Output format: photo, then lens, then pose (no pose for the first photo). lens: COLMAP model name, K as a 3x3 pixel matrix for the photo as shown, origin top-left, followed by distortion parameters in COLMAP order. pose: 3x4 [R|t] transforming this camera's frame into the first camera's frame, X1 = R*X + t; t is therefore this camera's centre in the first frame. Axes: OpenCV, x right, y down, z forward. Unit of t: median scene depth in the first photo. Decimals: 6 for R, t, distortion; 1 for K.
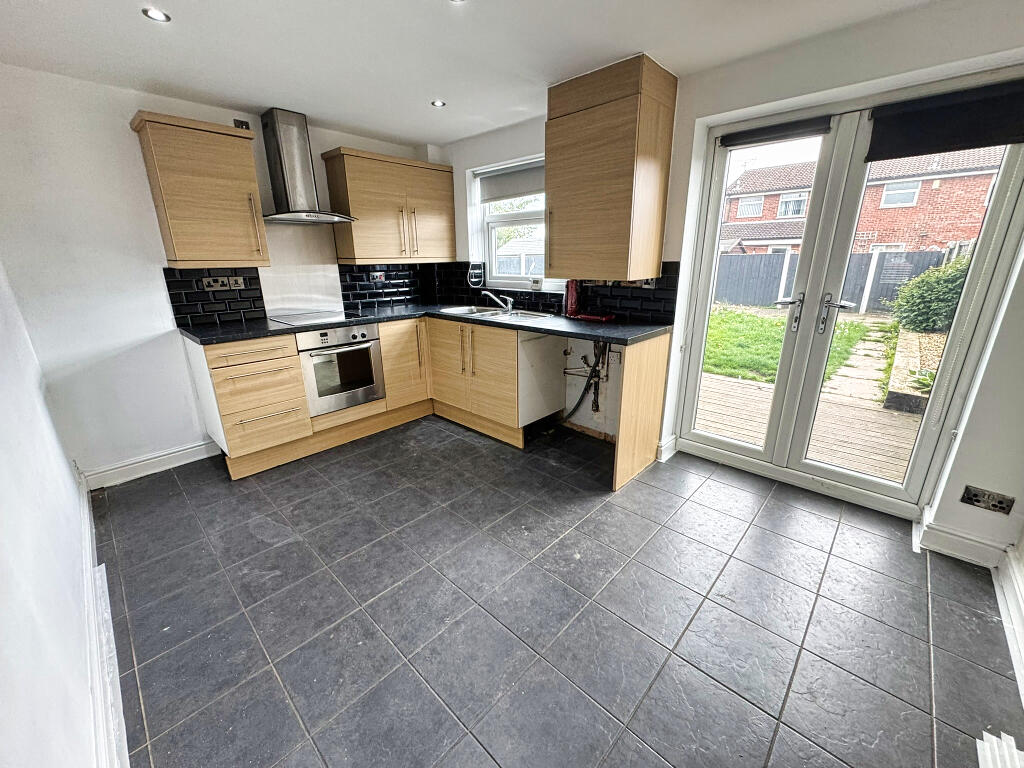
lens RADIAL K [[409.0, 0, 510.9], [0, 409.0, 382.4], [0, 0, 1]] dist [-0.002787, 0.000067]
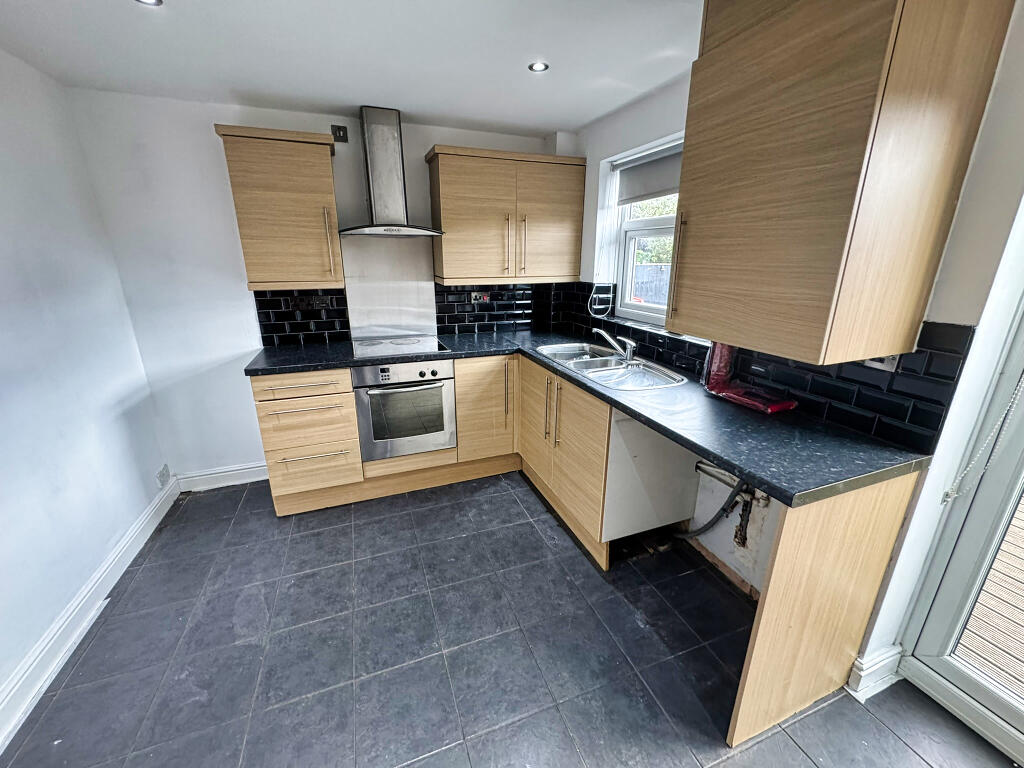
lens RADIAL K [[409.0, 0, 509.9], [0, 409.0, 382.2], [0, 0, 1]] dist [-0.002787, 0.000067]
pose [[0.900166, 0.140488, -0.412267, 0.127781], [-0.138327, 0.989759, 0.035250, -0.156956], [0.412997, 0.025297, 0.910381, 0.333363]]
